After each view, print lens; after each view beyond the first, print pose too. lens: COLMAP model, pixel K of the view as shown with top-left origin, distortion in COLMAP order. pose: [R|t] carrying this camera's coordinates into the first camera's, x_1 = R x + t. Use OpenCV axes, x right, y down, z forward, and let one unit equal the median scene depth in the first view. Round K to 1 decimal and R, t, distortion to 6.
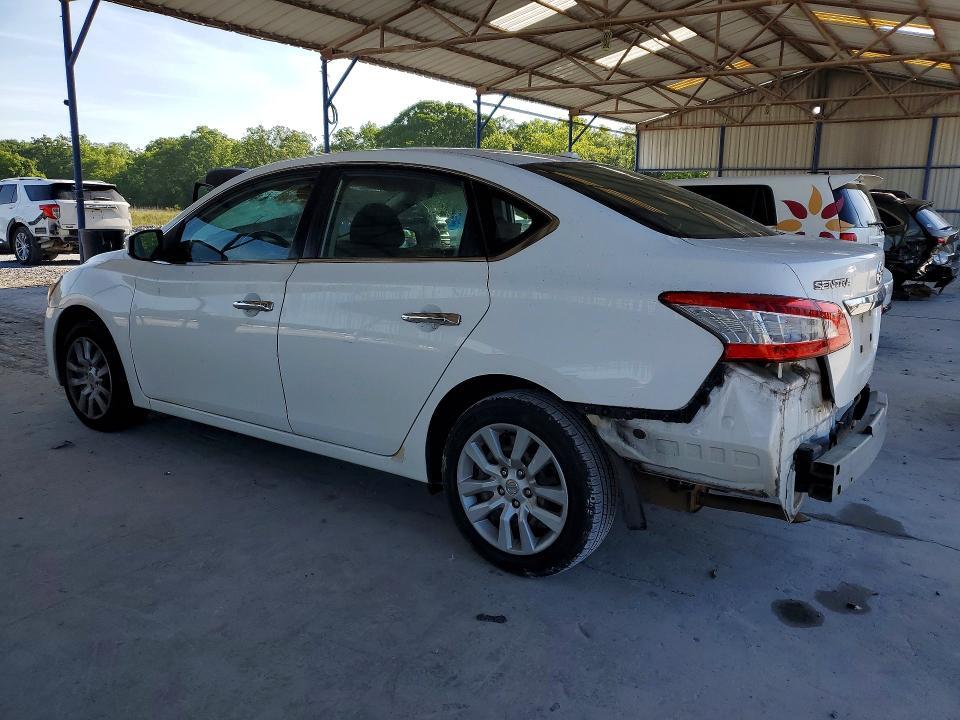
lens RADIAL K [[743.1, 0, 480.0], [0, 743.1, 360.0], [0, 0, 1]] dist [0.013033, 0.006736]
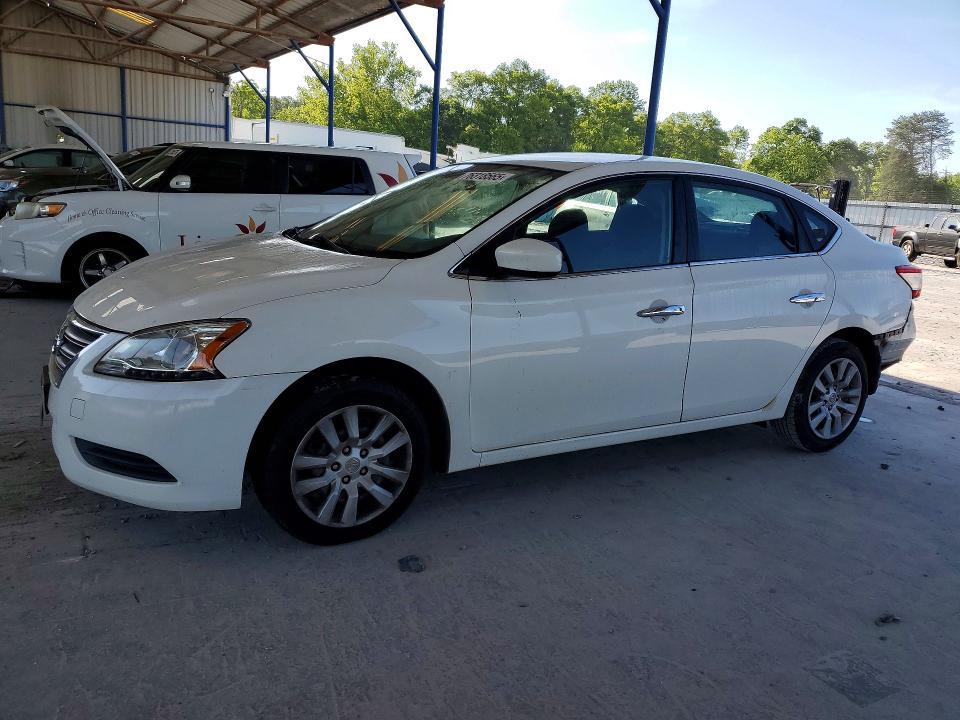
lens RADIAL K [[777.9, 0, 461.1], [0, 777.9, 367.3], [0, 0, 1]] dist [0.018336, -0.002289]
pose [[0.399979, -0.196005, 0.895320, -0.779002], [0.120290, 0.979642, 0.160726, -0.113809], [-0.908596, 0.043412, 0.415414, 0.453359]]
